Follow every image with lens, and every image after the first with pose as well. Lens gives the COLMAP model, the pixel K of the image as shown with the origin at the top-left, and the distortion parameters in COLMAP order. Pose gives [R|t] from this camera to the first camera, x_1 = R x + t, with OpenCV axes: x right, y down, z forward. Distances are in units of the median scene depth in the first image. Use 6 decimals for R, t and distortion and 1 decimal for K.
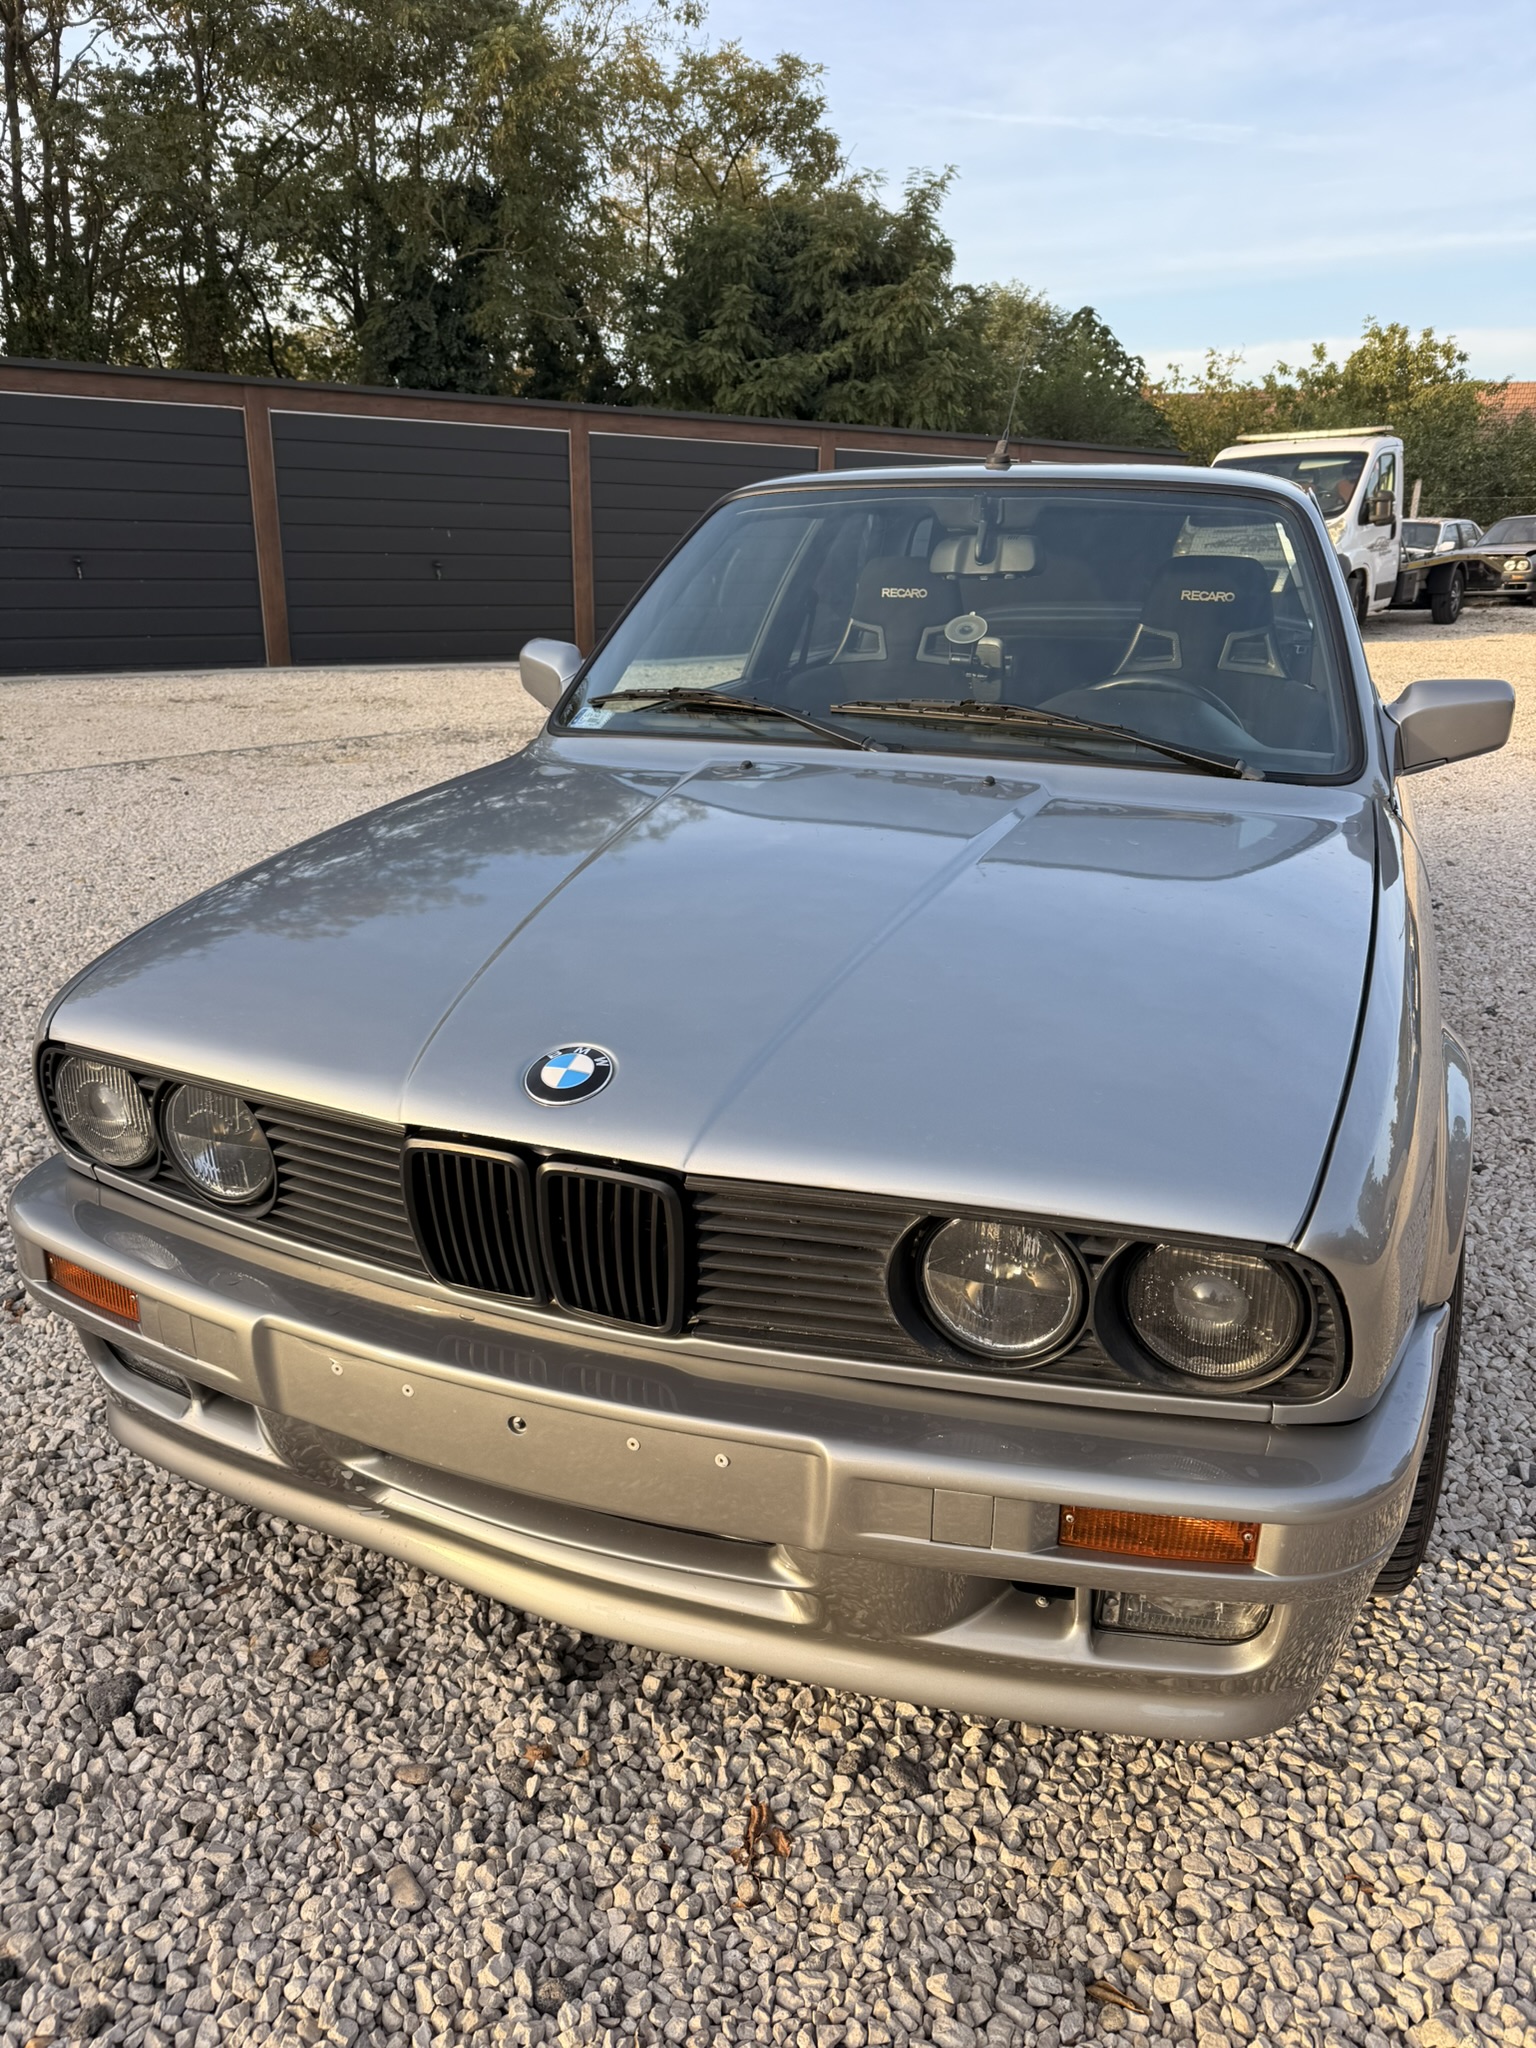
lens RADIAL K [[1451.4, 0, 764.3], [0, 1451.4, 1021.0], [0, 0, 1]] dist [0.017155, -0.025095]
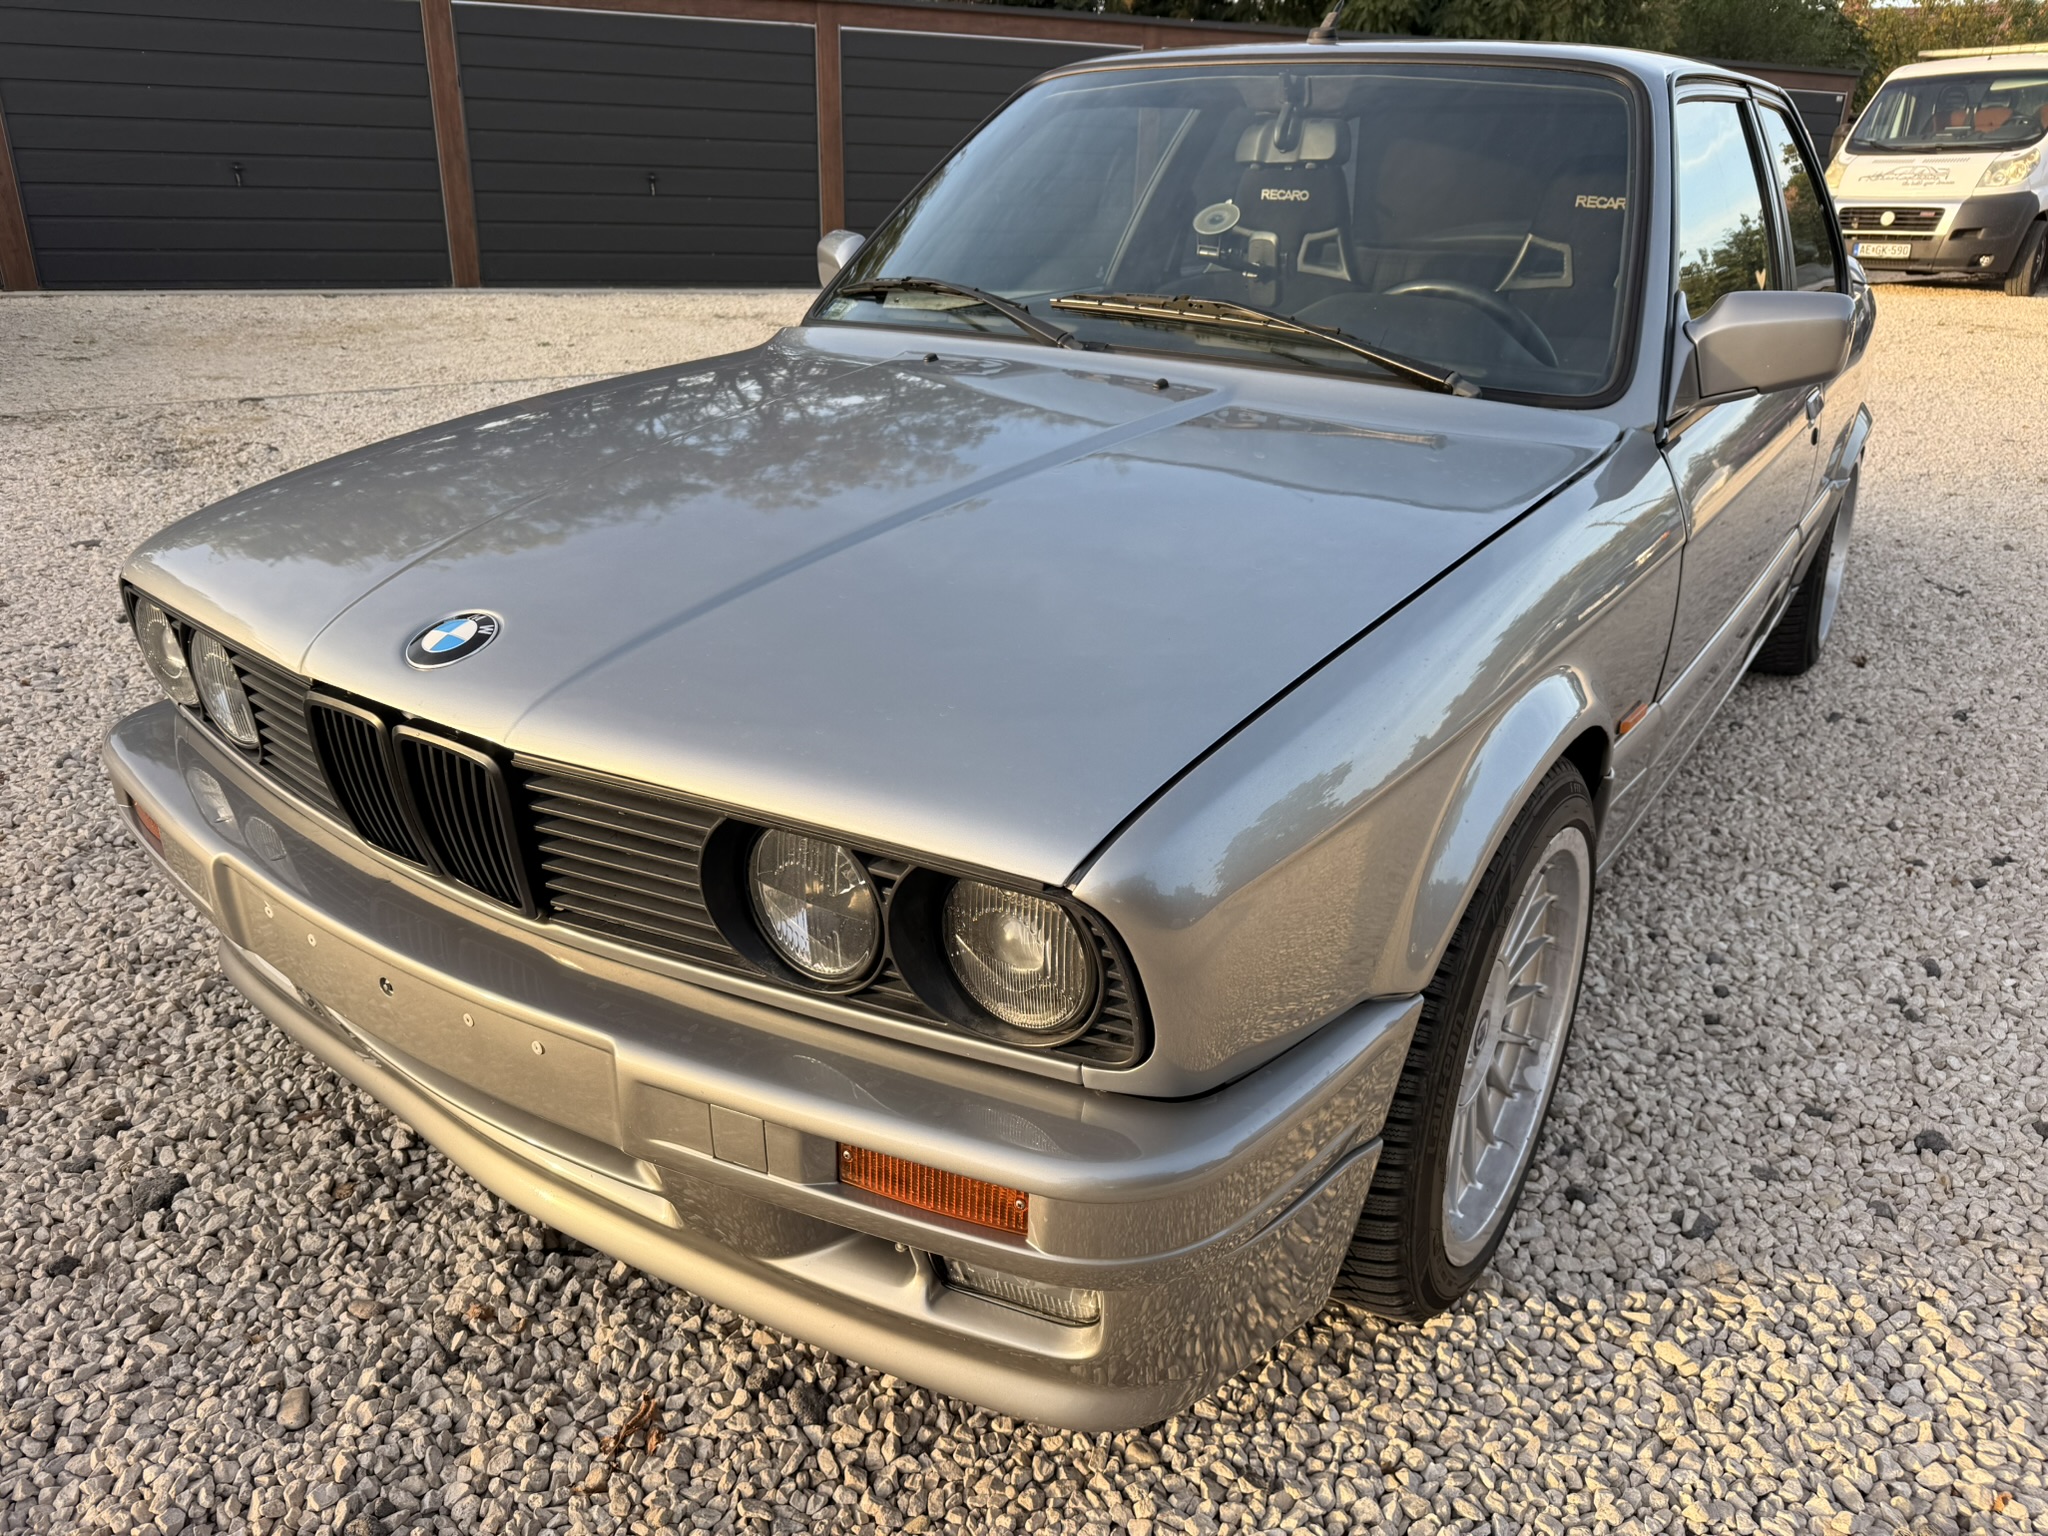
lens RADIAL K [[1451.4, 0, 1021.4], [0, 1451.4, 775.6], [0, 0, 1]] dist [0.017155, -0.025095]
pose [[0.970338, 0.100898, -0.219689, 0.387668], [-0.084708, 0.993032, 0.081931, 0.013516], [0.226425, -0.060892, 0.972123, 0.113844]]
